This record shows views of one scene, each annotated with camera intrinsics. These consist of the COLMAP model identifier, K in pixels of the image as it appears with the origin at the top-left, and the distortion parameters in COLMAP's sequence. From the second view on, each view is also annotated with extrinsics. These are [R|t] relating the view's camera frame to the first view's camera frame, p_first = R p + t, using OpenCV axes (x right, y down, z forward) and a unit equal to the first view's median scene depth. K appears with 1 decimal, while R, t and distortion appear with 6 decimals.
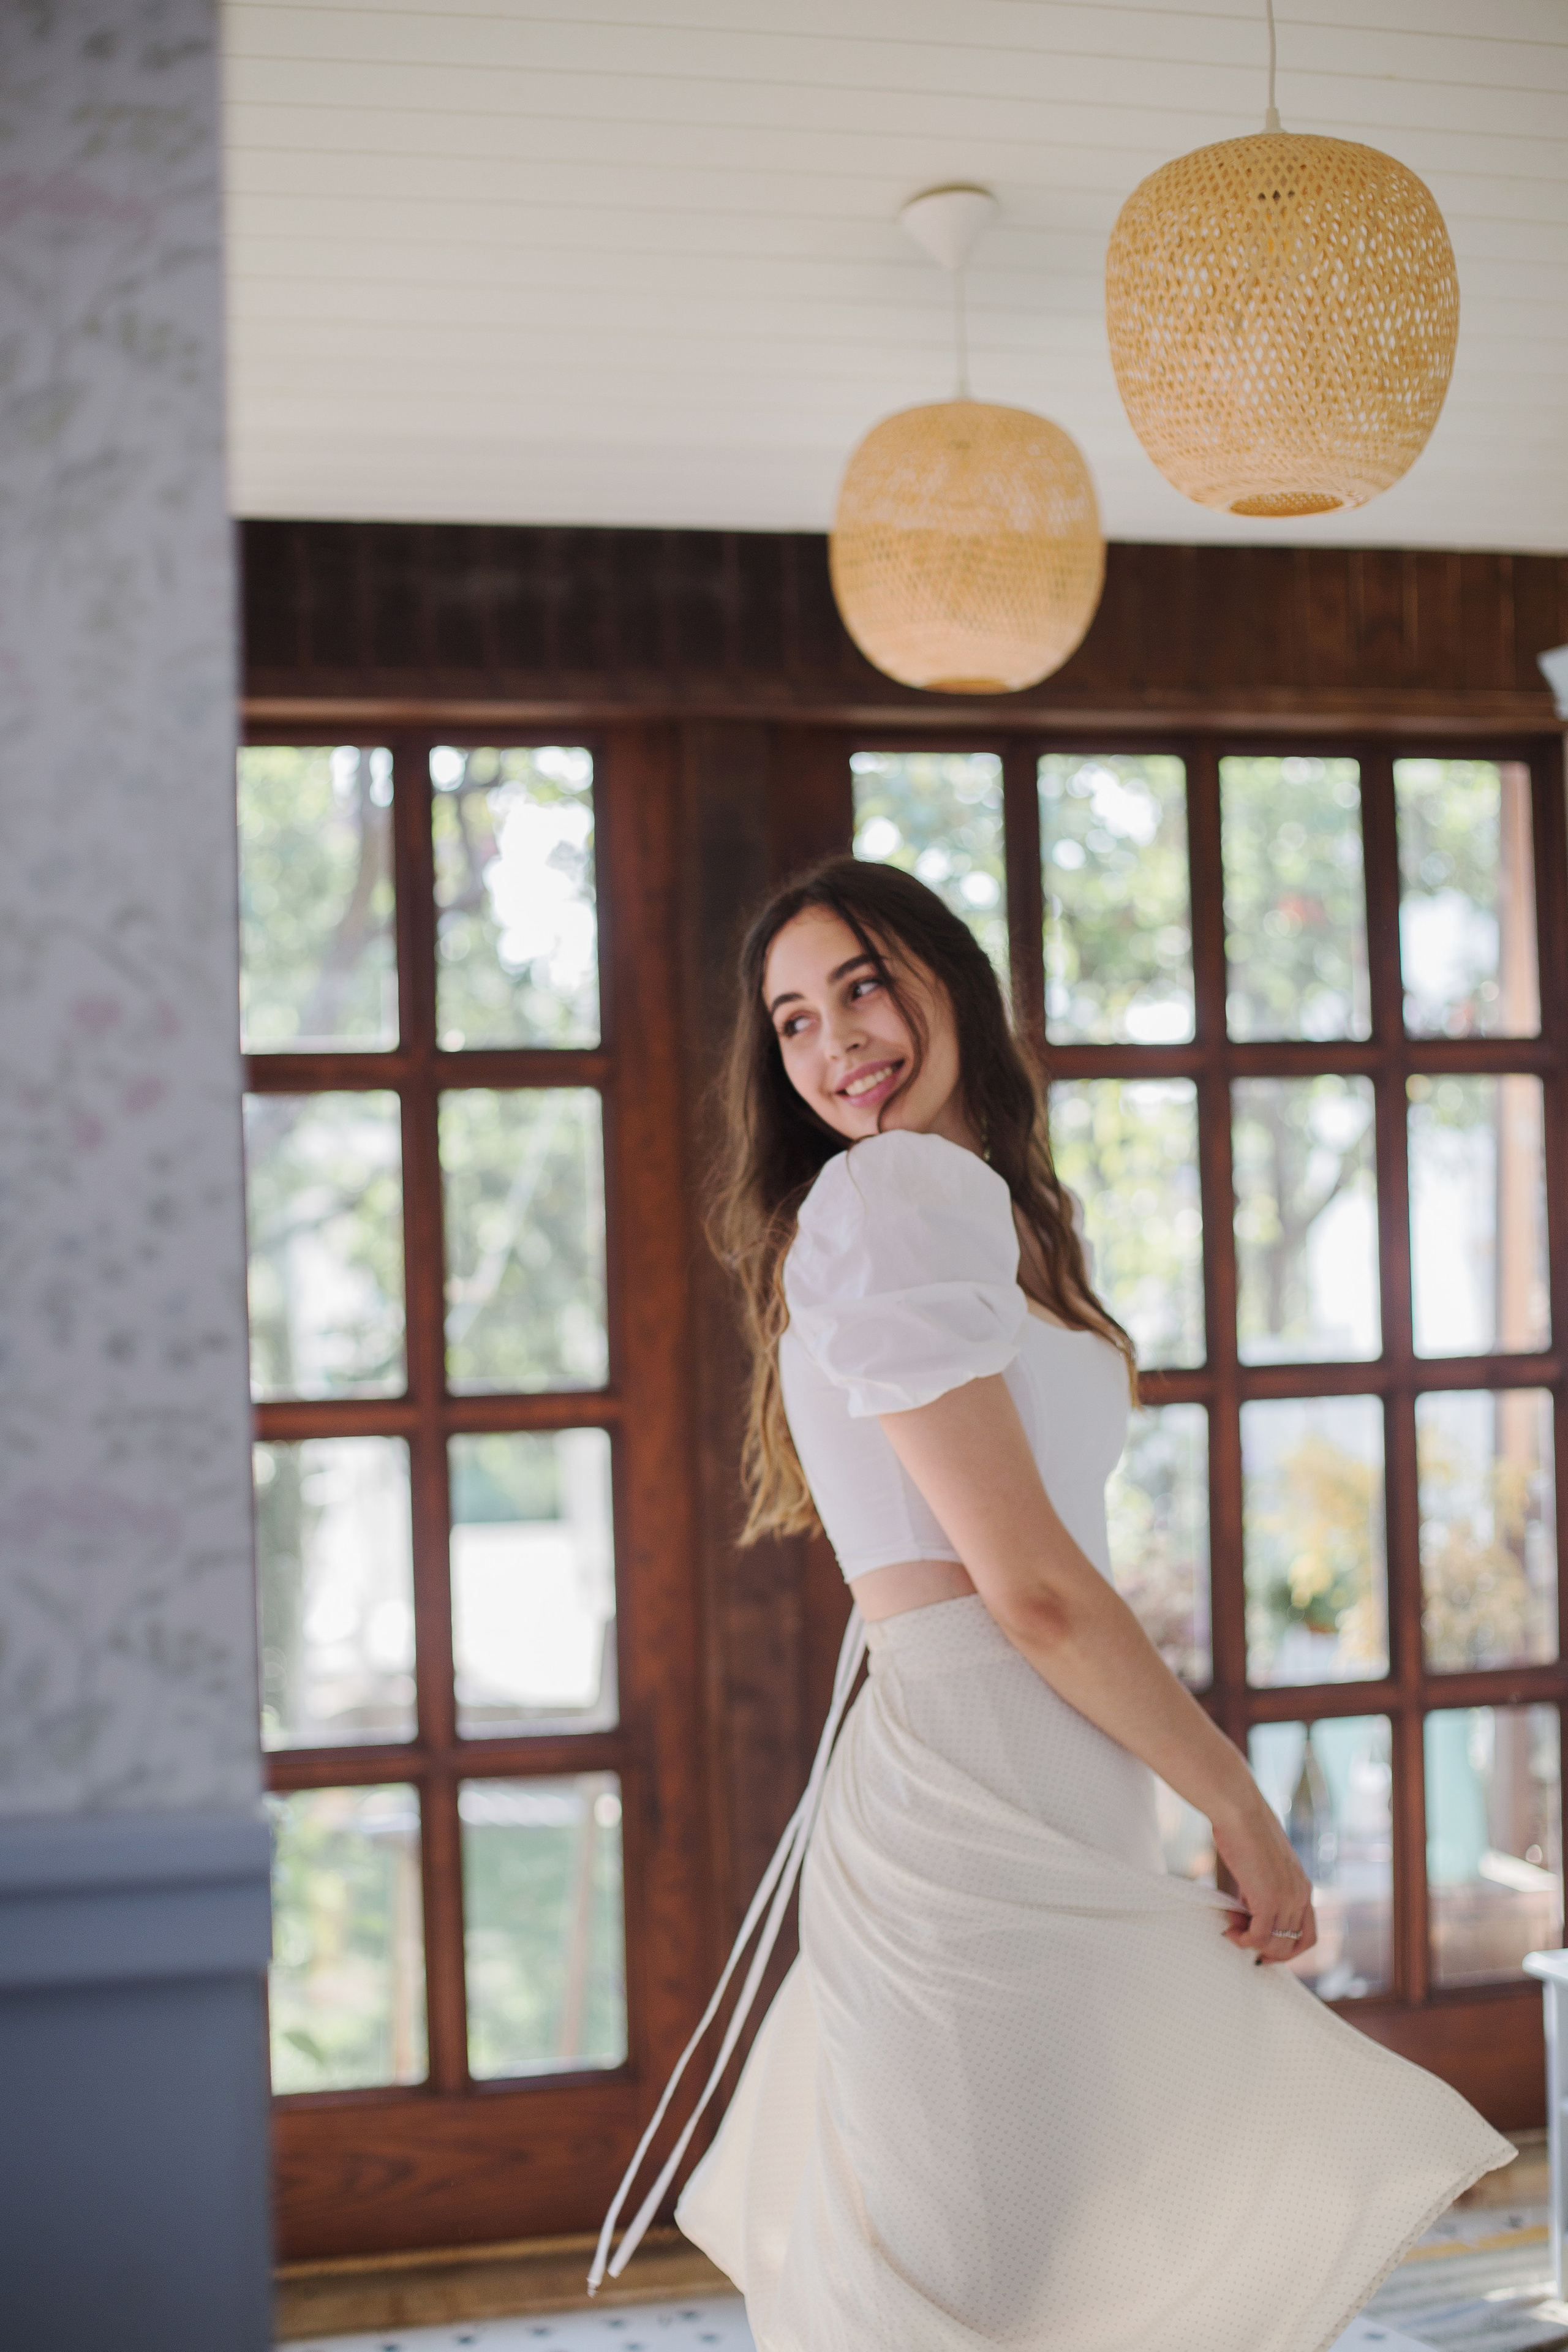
lens RADIAL K [[3598.7, 0, 784.0], [0, 3598.7, 1176.0], [0, 0, 1]] dist [-0.148182, -0.038123]
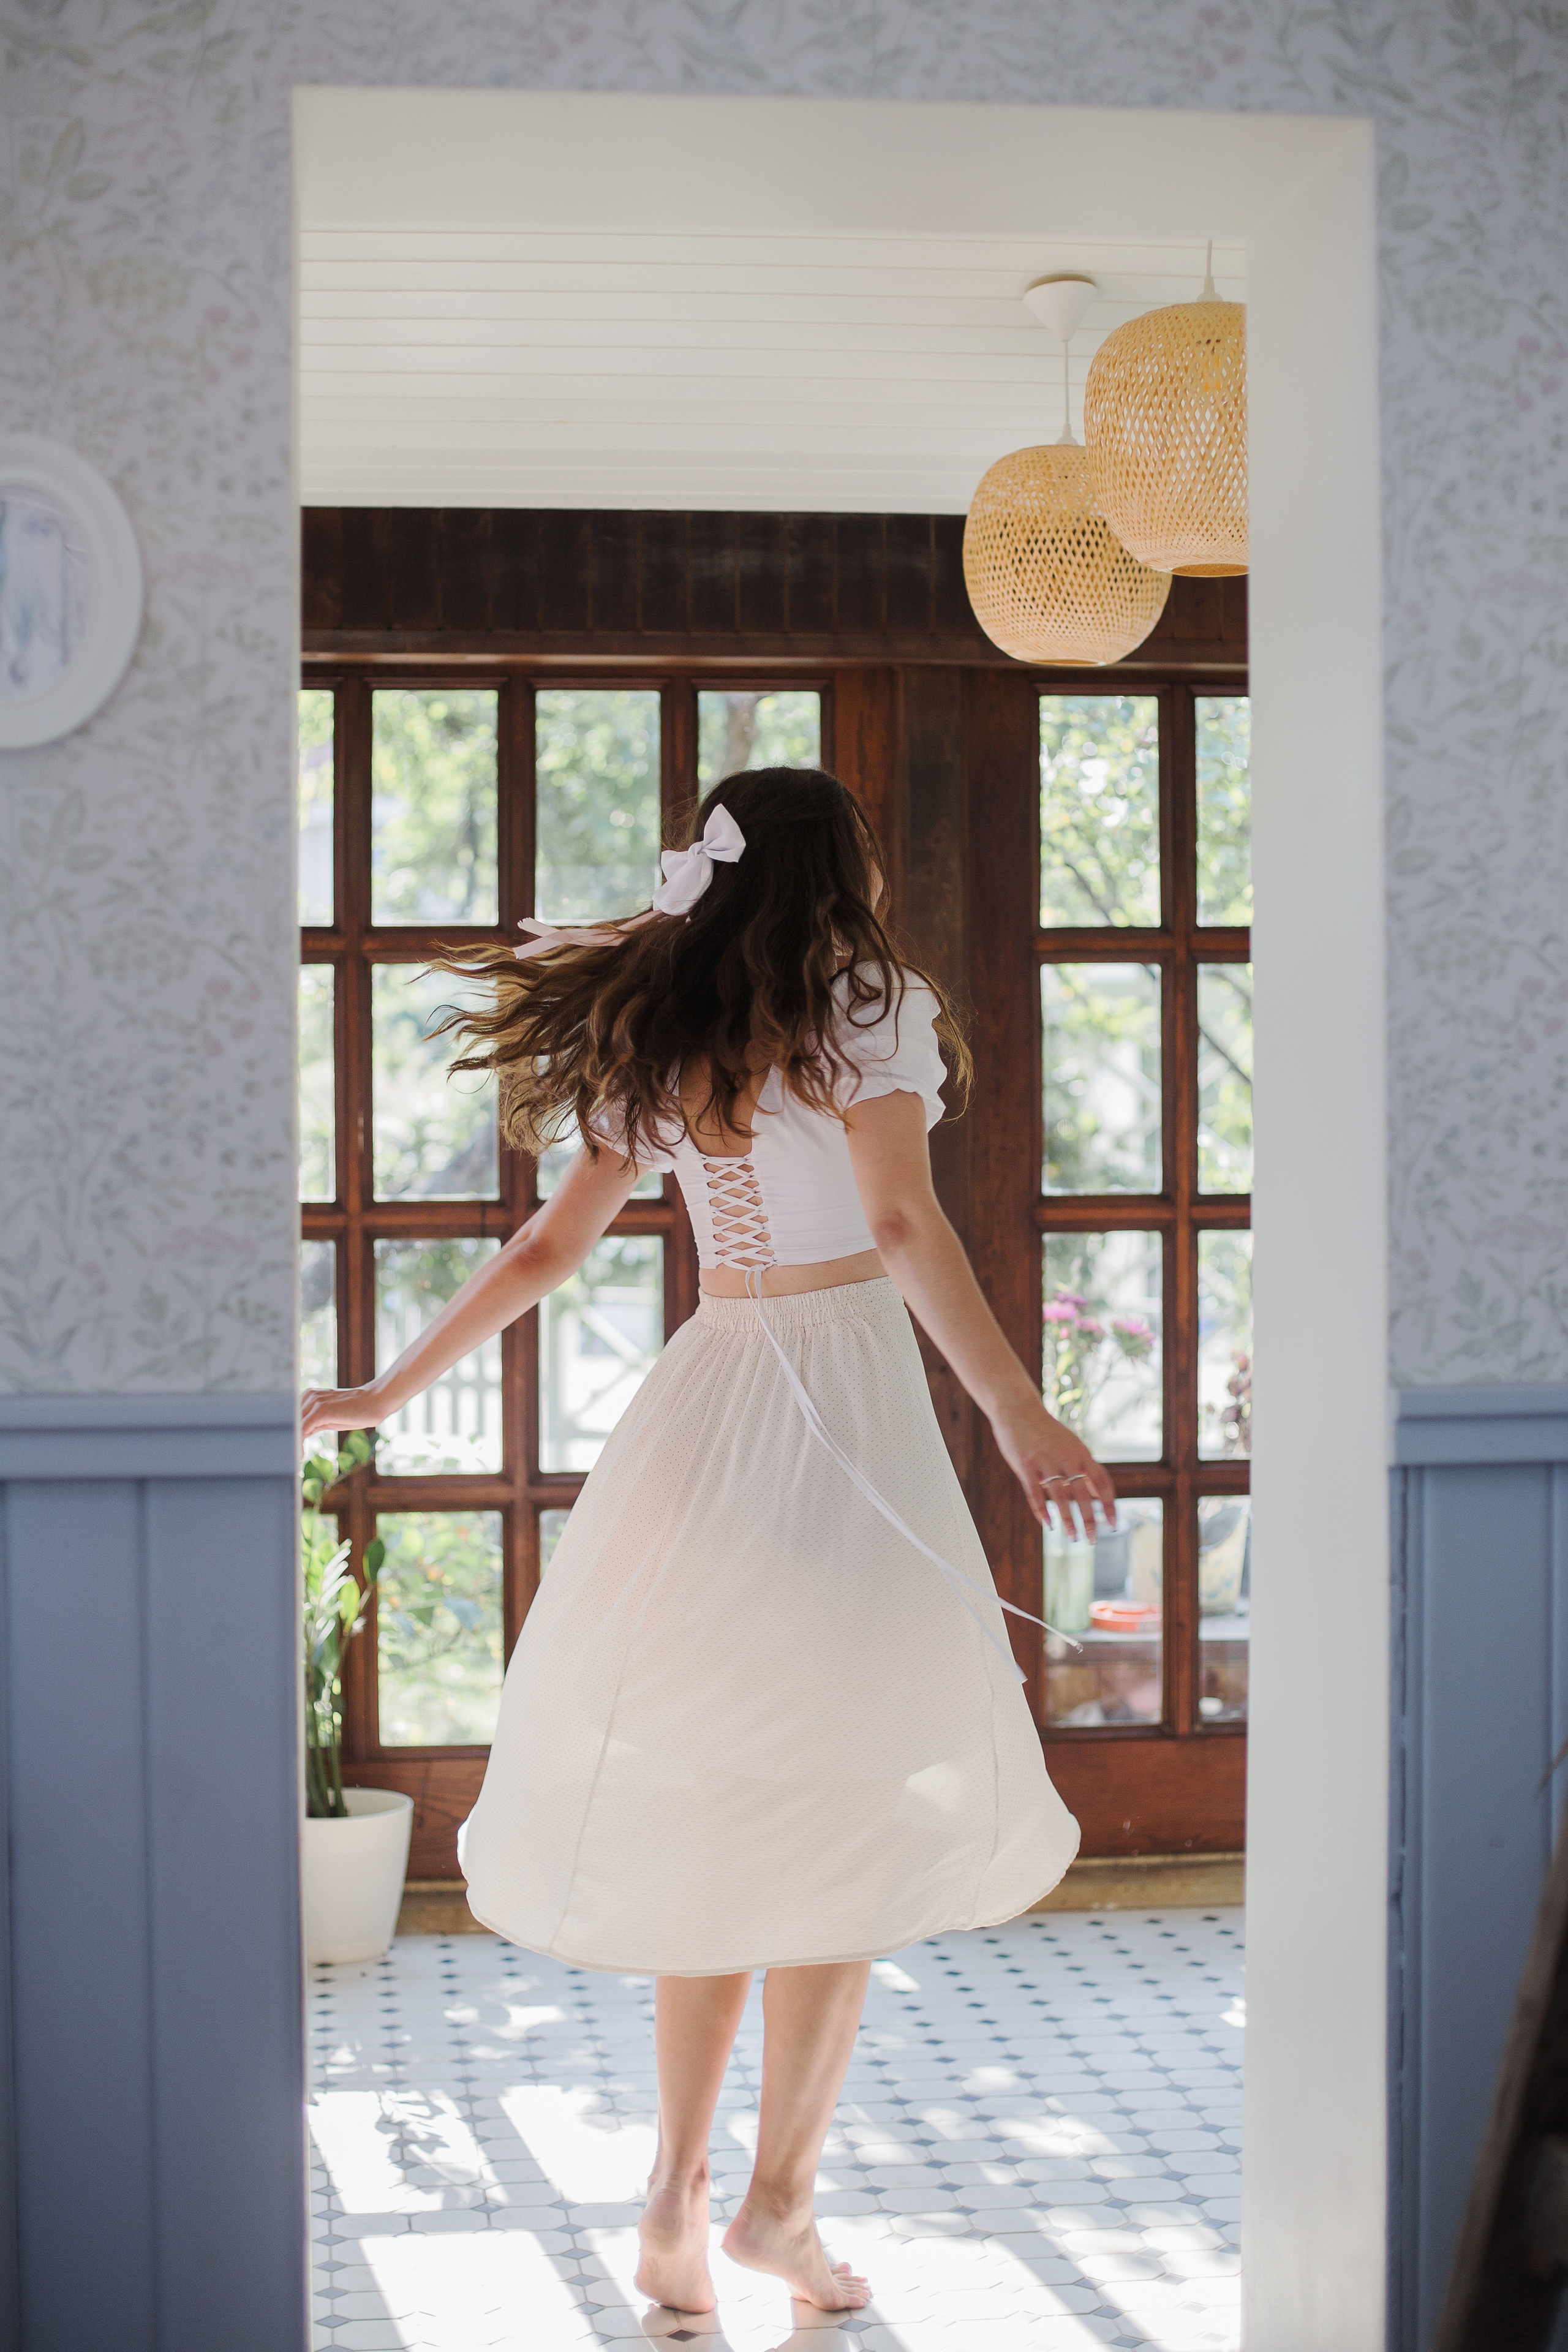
lens RADIAL K [[3482.8, 0, 784.0], [0, 3482.8, 1176.0], [0, 0, 1]] dist [-0.137643, 0.031356]
pose [[0.991882, 0.027103, -0.124239, 0.354263], [-0.020793, 0.998440, 0.051812, -0.047183], [0.125450, -0.048808, 0.990899, -0.851157]]
